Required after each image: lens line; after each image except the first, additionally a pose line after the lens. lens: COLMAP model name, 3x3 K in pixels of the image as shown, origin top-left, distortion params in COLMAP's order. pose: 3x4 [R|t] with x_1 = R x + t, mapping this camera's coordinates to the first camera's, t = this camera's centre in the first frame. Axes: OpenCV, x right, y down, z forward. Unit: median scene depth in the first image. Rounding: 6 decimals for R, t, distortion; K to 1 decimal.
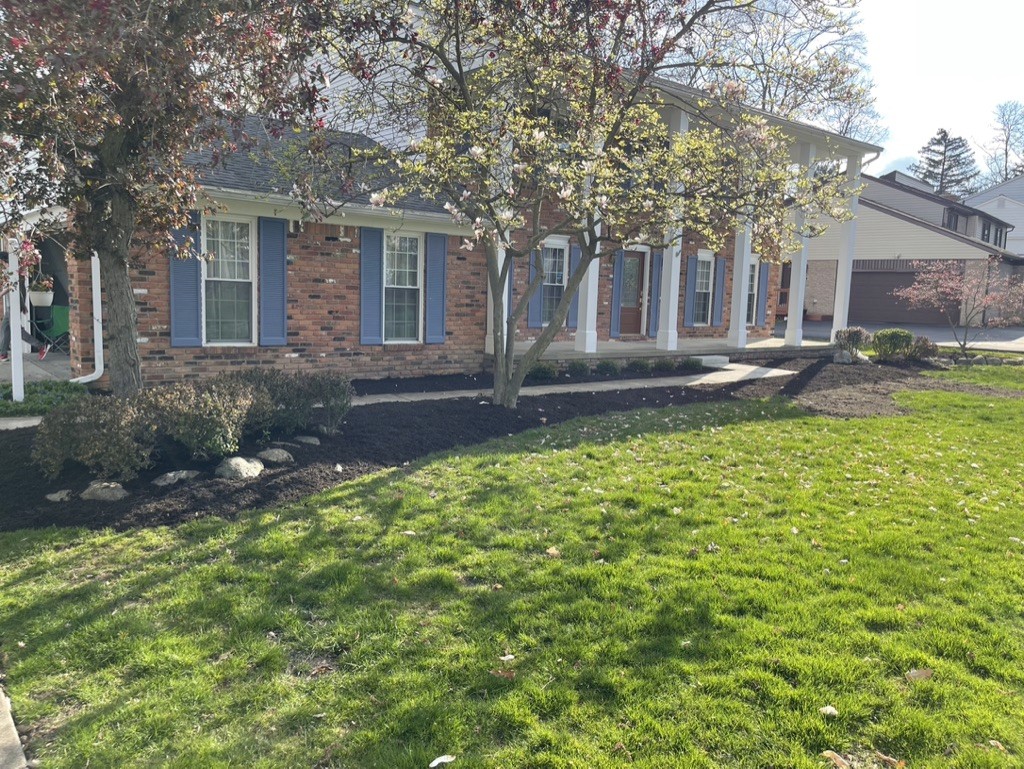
lens RADIAL K [[776.2, 0, 515.7], [0, 776.2, 384.6], [0, 0, 1]] dist [0.044906, -0.023993]
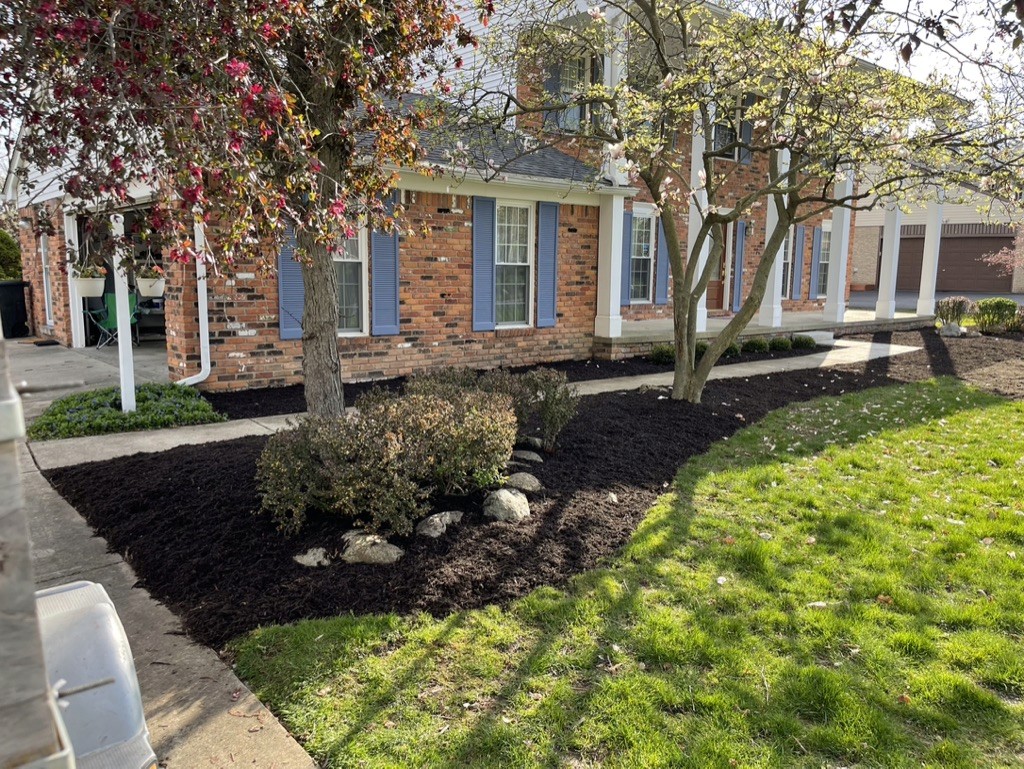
lens RADIAL K [[776.2, 0, 508.3], [0, 776.2, 384.9], [0, 0, 1]] dist [0.044906, -0.023993]
pose [[0.999627, -0.023929, 0.013172, -0.210302], [0.023509, 0.999239, 0.031119, -0.020200], [-0.013906, -0.030798, 0.999429, 0.141955]]
